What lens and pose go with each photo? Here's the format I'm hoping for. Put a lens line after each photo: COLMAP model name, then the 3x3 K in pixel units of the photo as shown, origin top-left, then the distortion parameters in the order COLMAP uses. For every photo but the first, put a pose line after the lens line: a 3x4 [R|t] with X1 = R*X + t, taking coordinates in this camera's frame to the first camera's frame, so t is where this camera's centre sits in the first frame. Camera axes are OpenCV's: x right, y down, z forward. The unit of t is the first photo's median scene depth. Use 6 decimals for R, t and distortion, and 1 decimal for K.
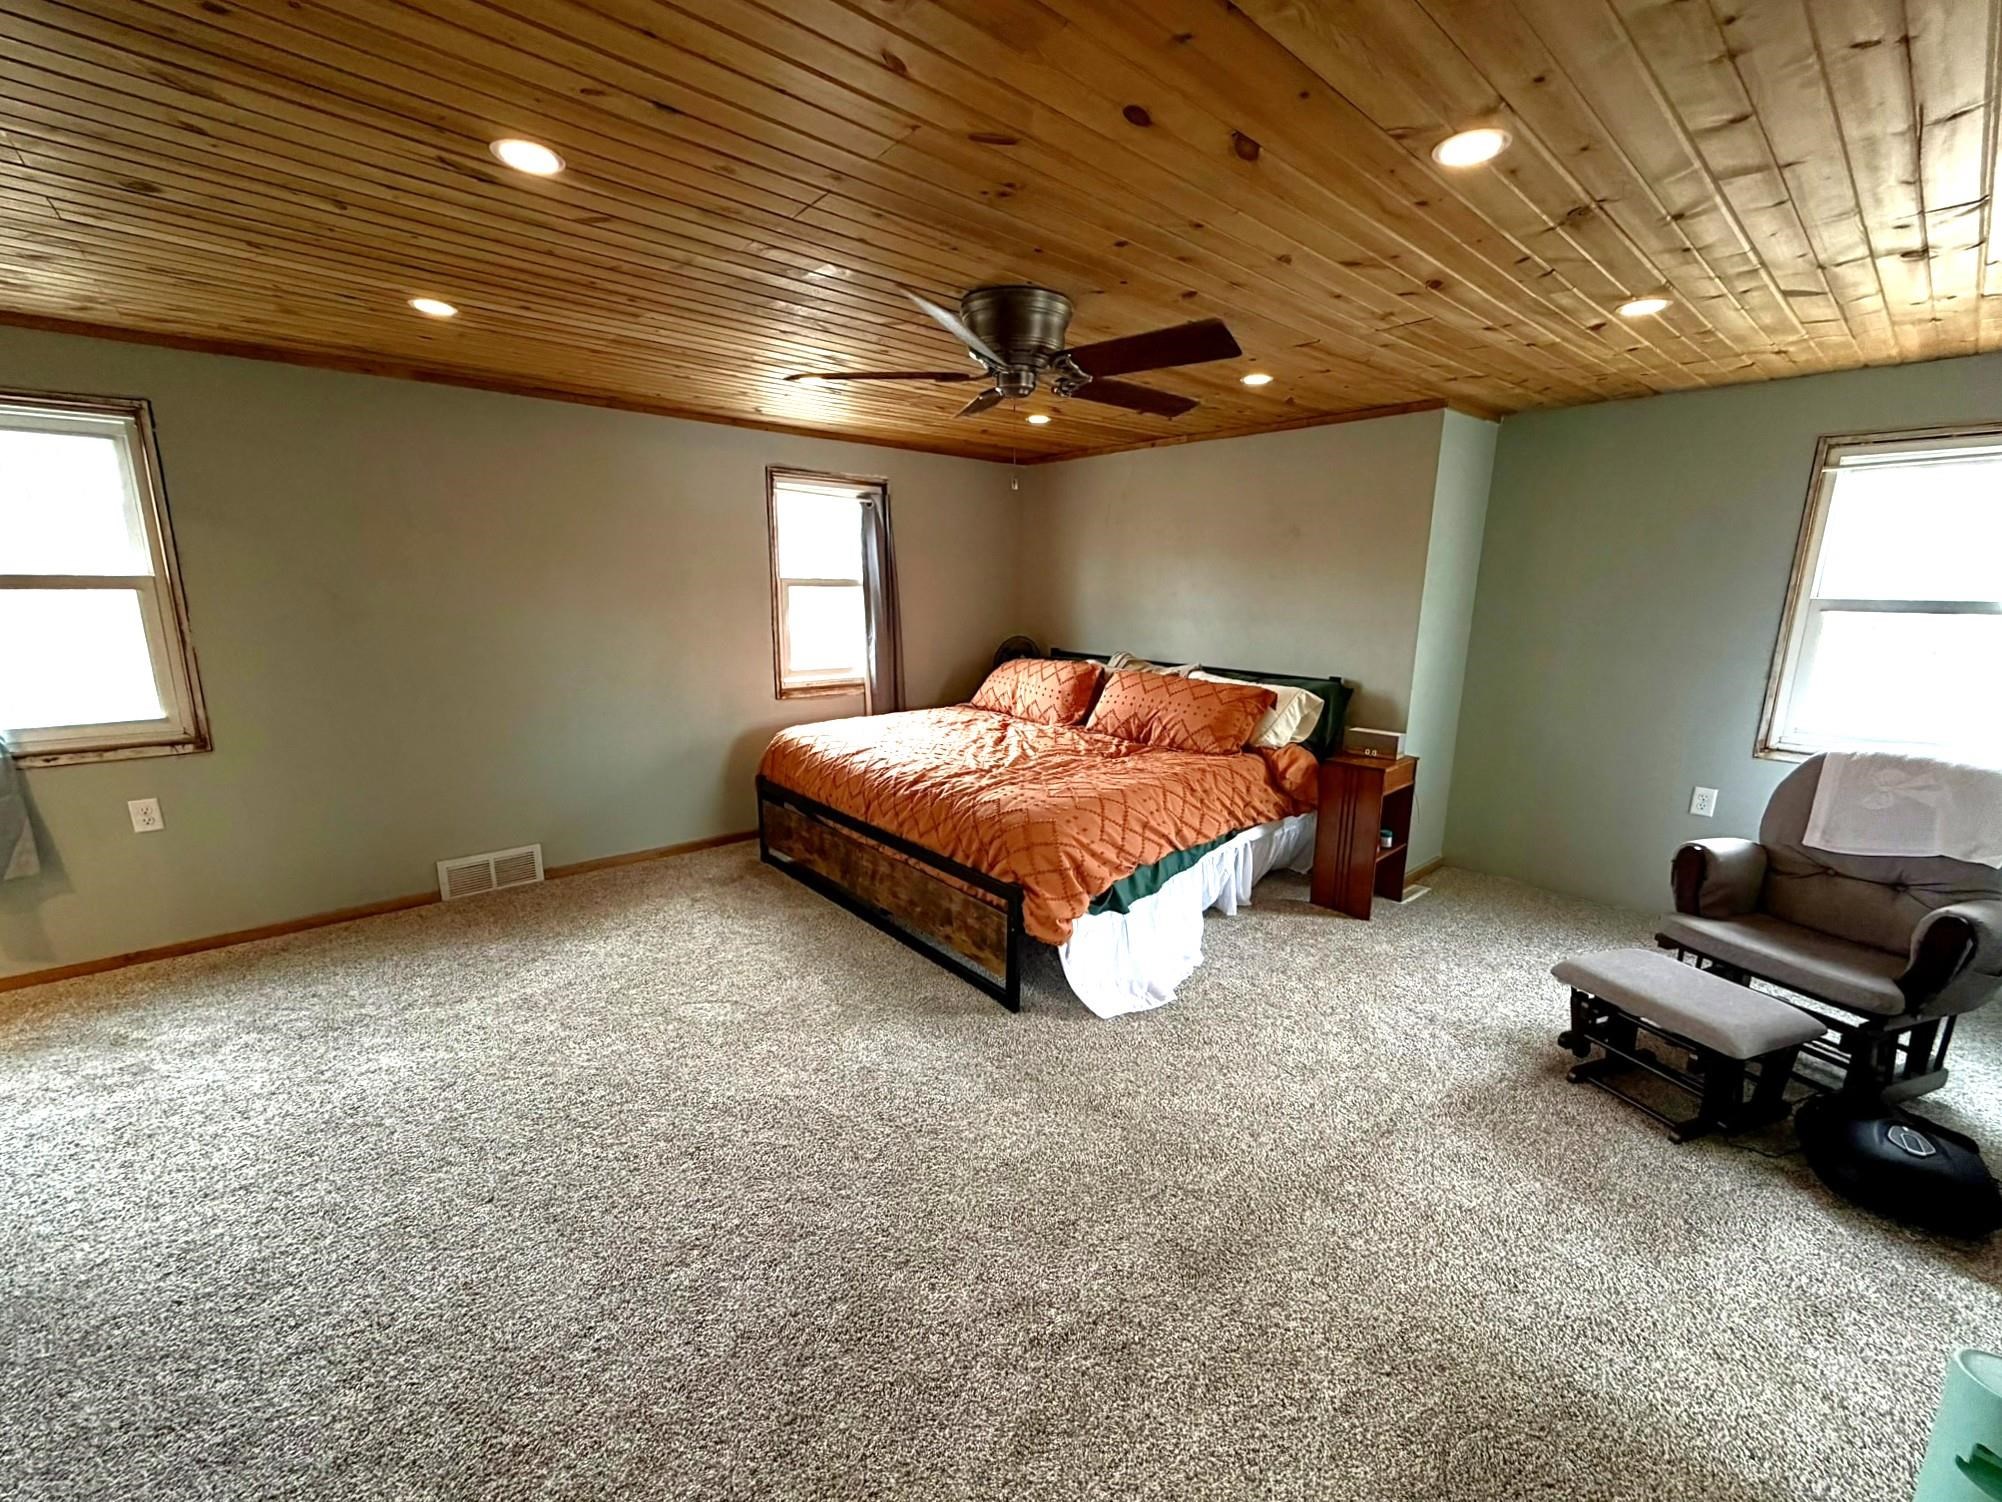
lens RADIAL K [[804.4, 0, 996.5], [0, 804.4, 752.2], [0, 0, 1]] dist [0.001608, -0.001127]
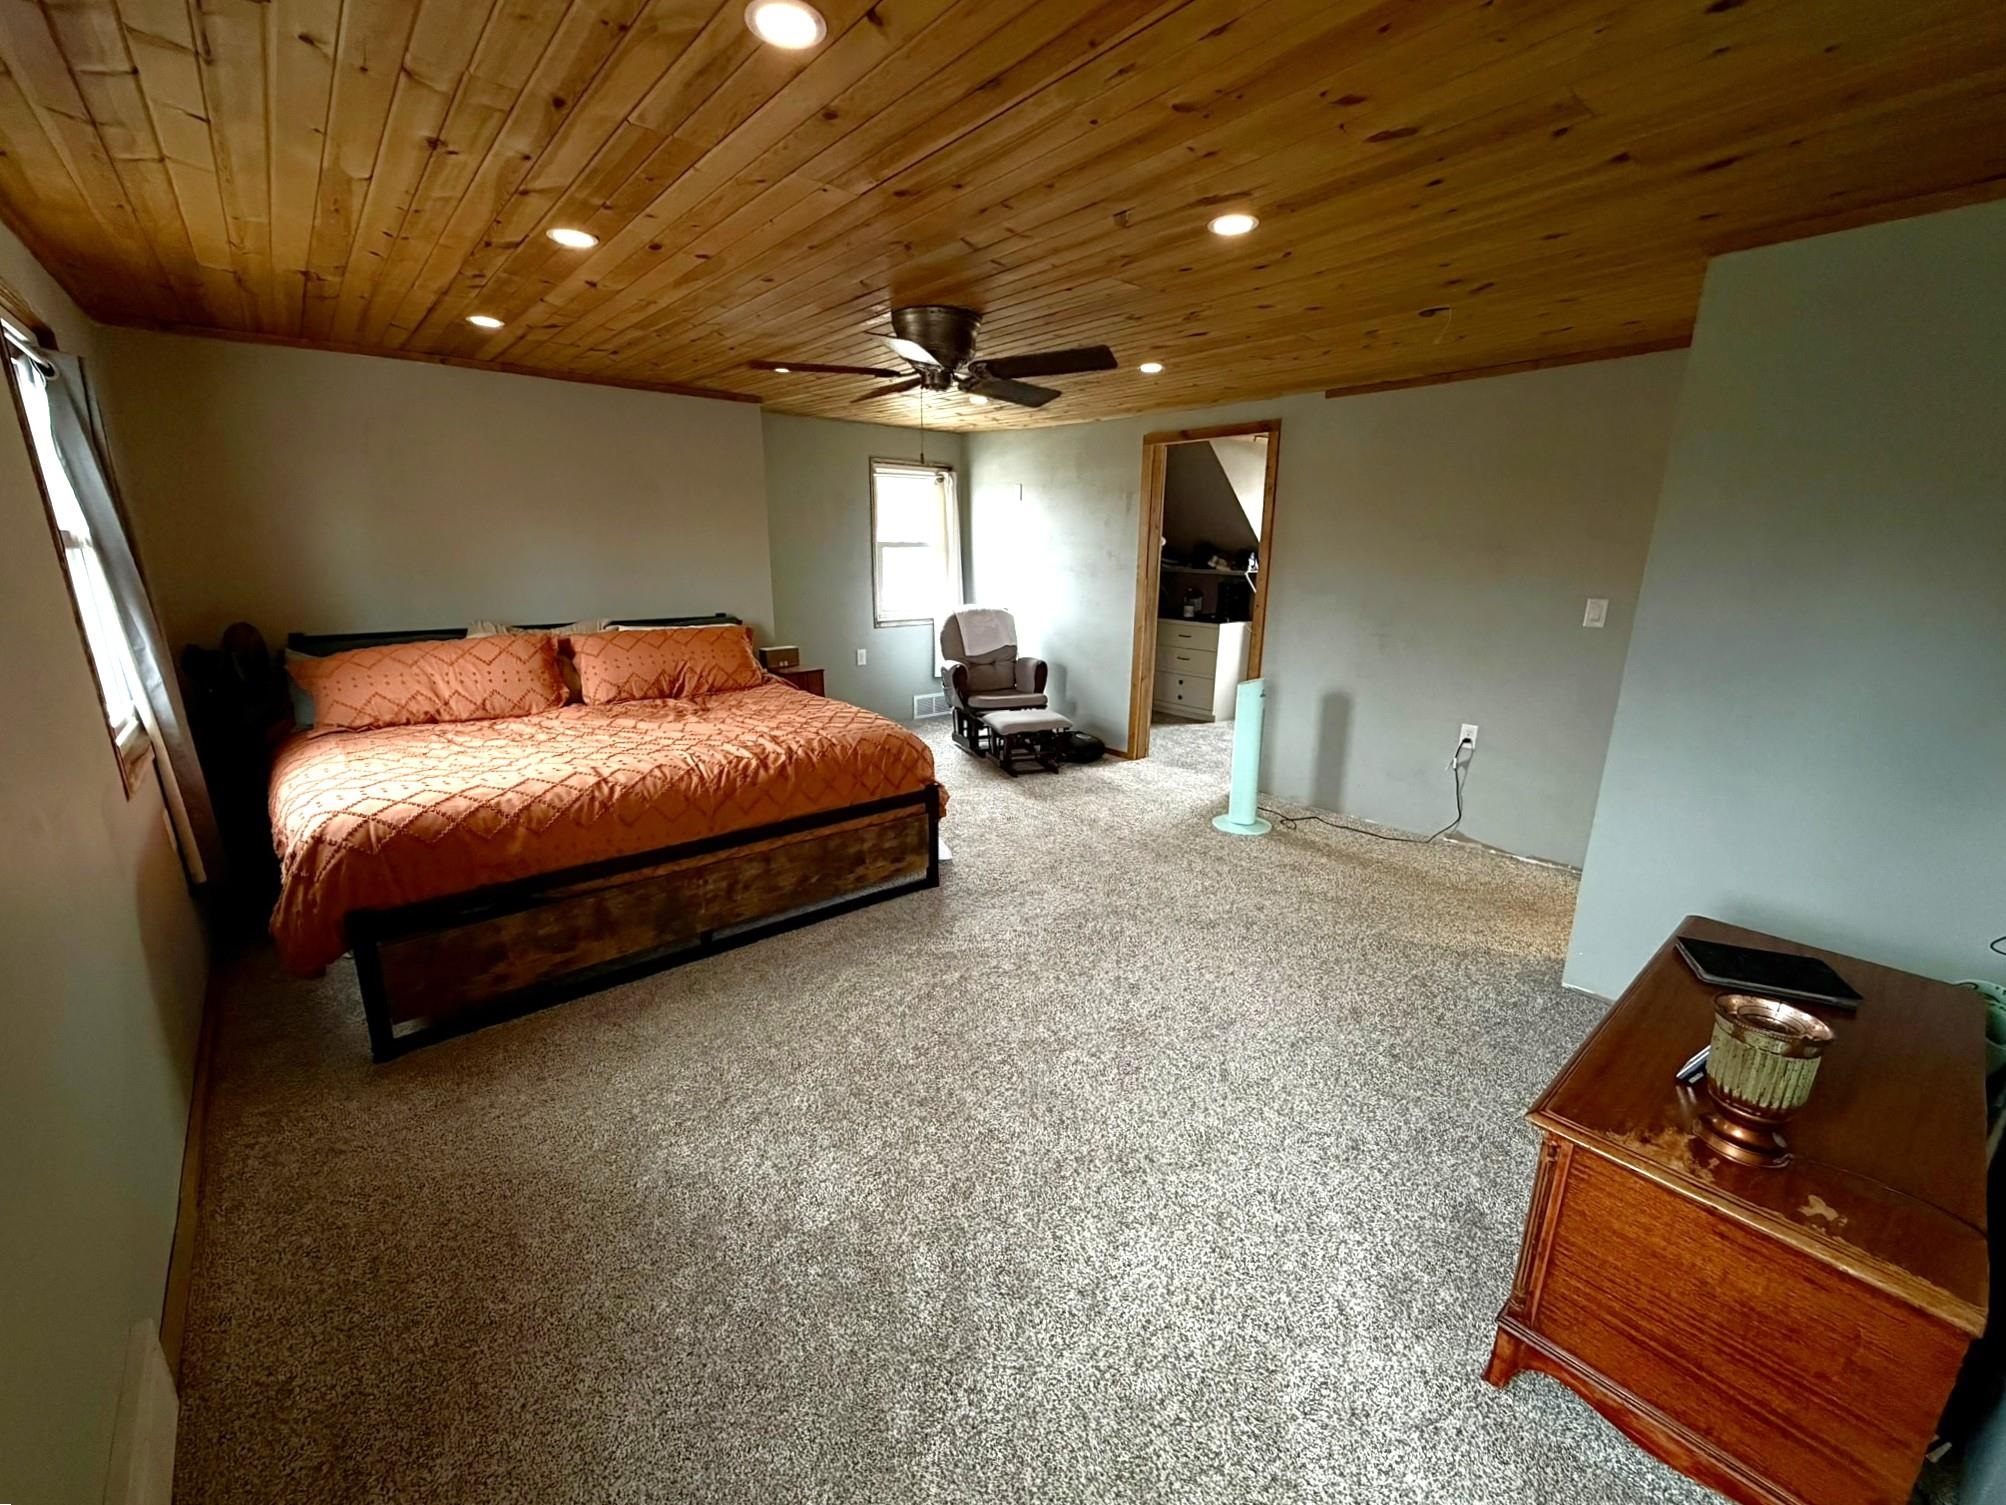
lens RADIAL K [[806.0, 0, 985.1], [0, 806.0, 754.8], [0, 0, 1]] dist [0.001608, -0.001127]
pose [[0.016462, -0.265535, 0.963961, -1.211824], [0.205749, 0.944358, 0.256622, -0.186659], [-0.978466, 0.194110, 0.070179, 0.867327]]
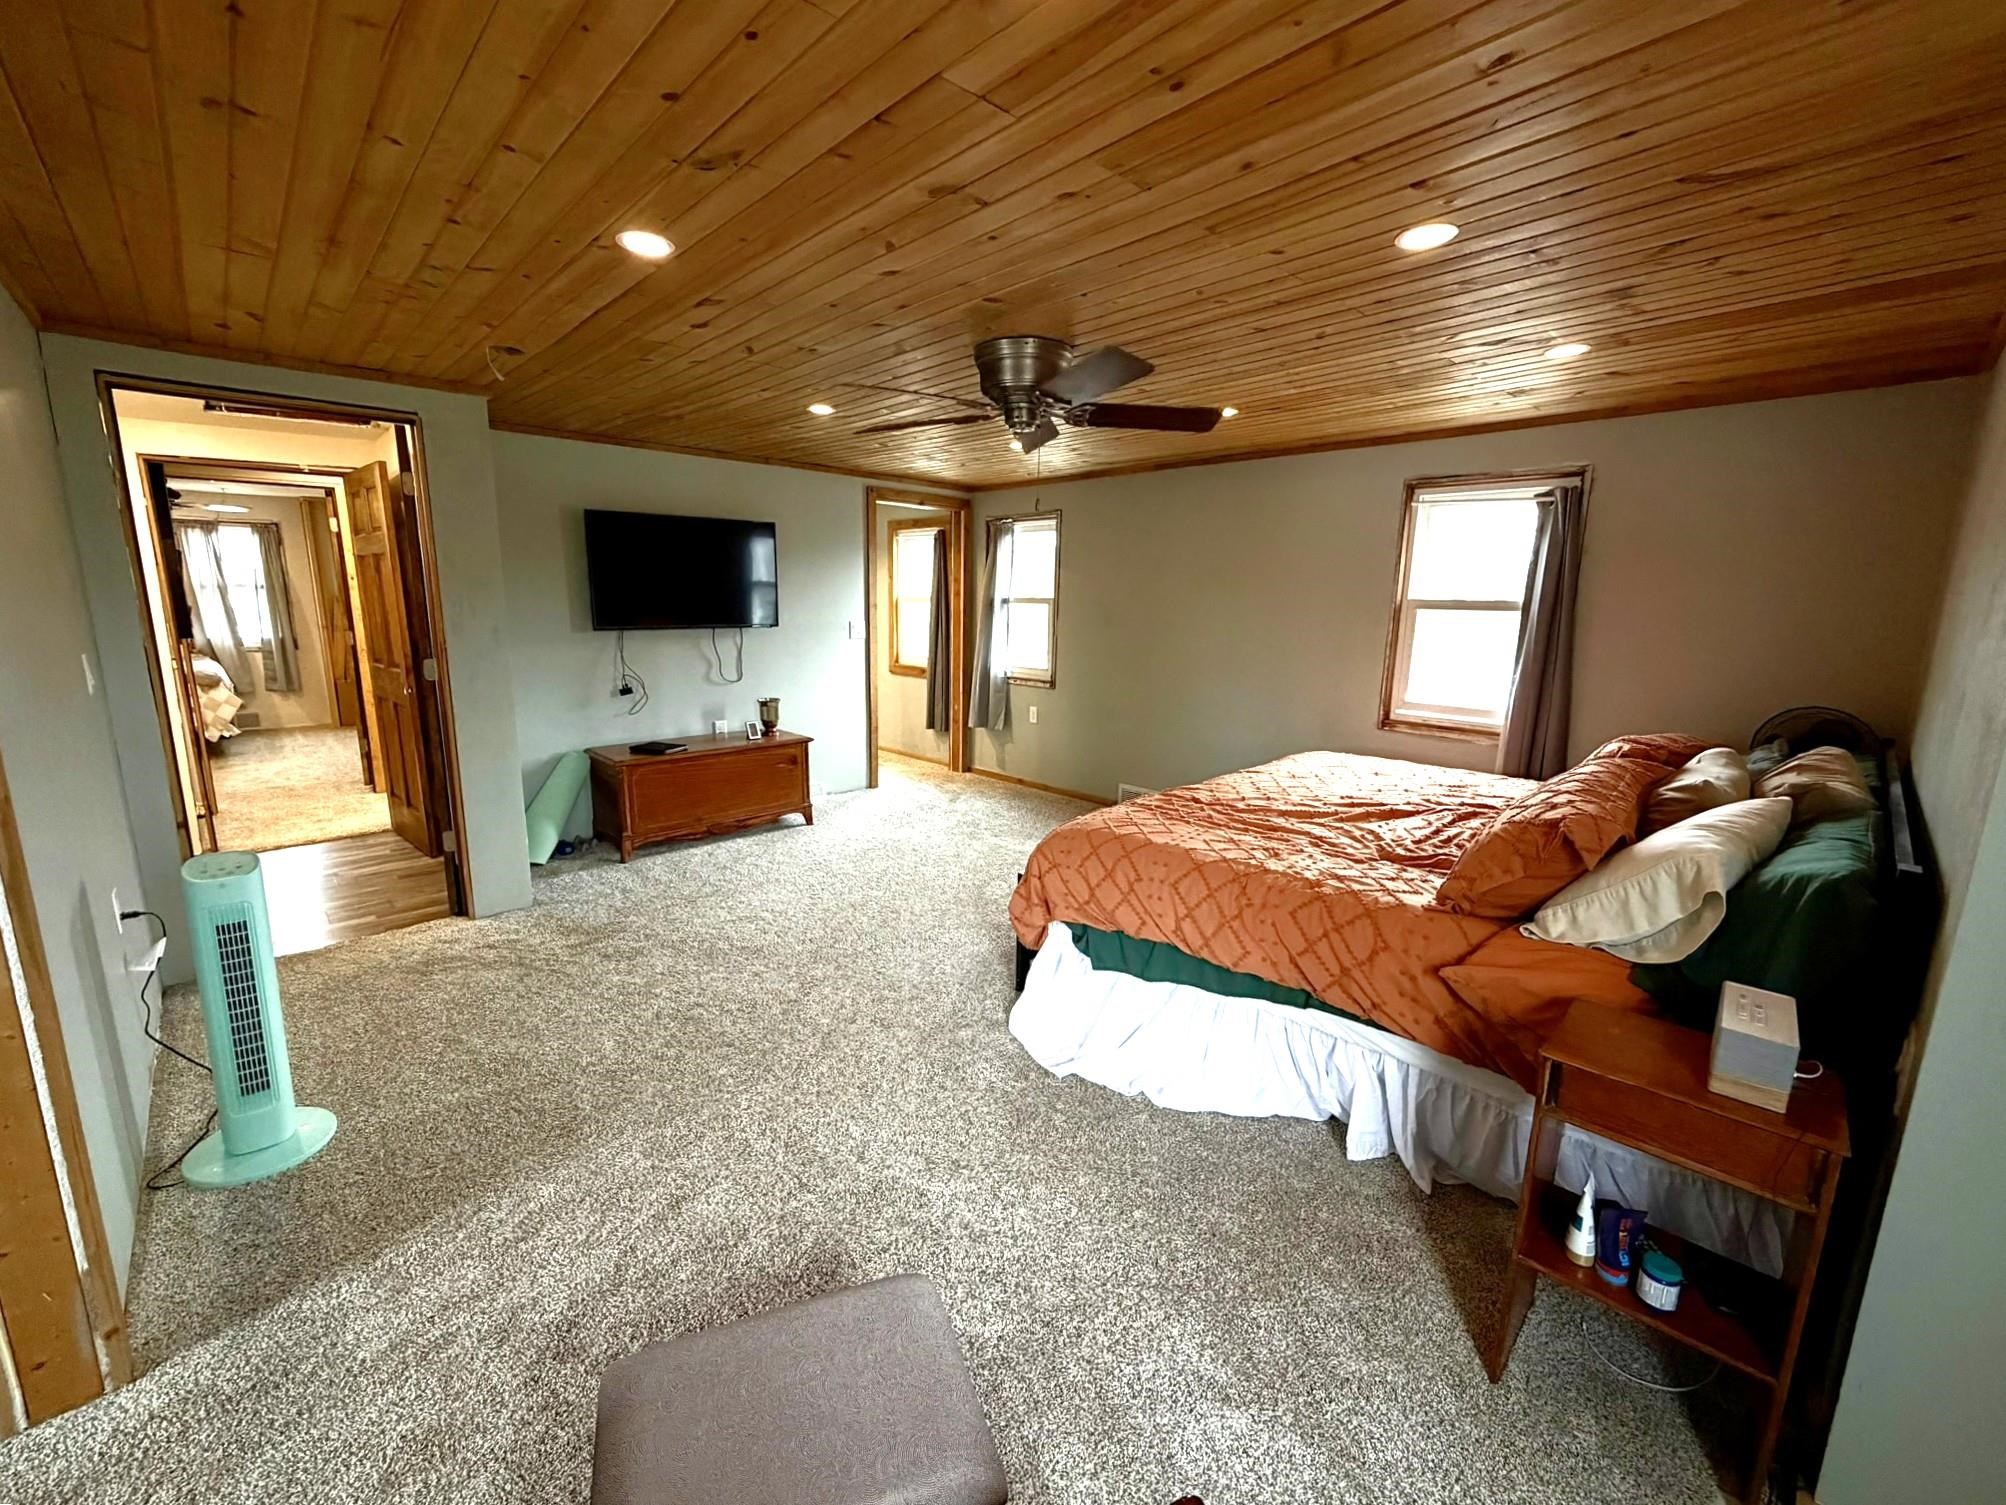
lens RADIAL K [[806.0, 0, 1010.1], [0, 806.0, 758.6], [0, 0, 1]] dist [0.001608, -0.001127]
pose [[0.056558, 0.186294, -0.980865, 0.621991], [-0.219832, 0.960650, 0.169779, -0.095987], [0.973897, 0.206023, 0.095286, 0.494248]]
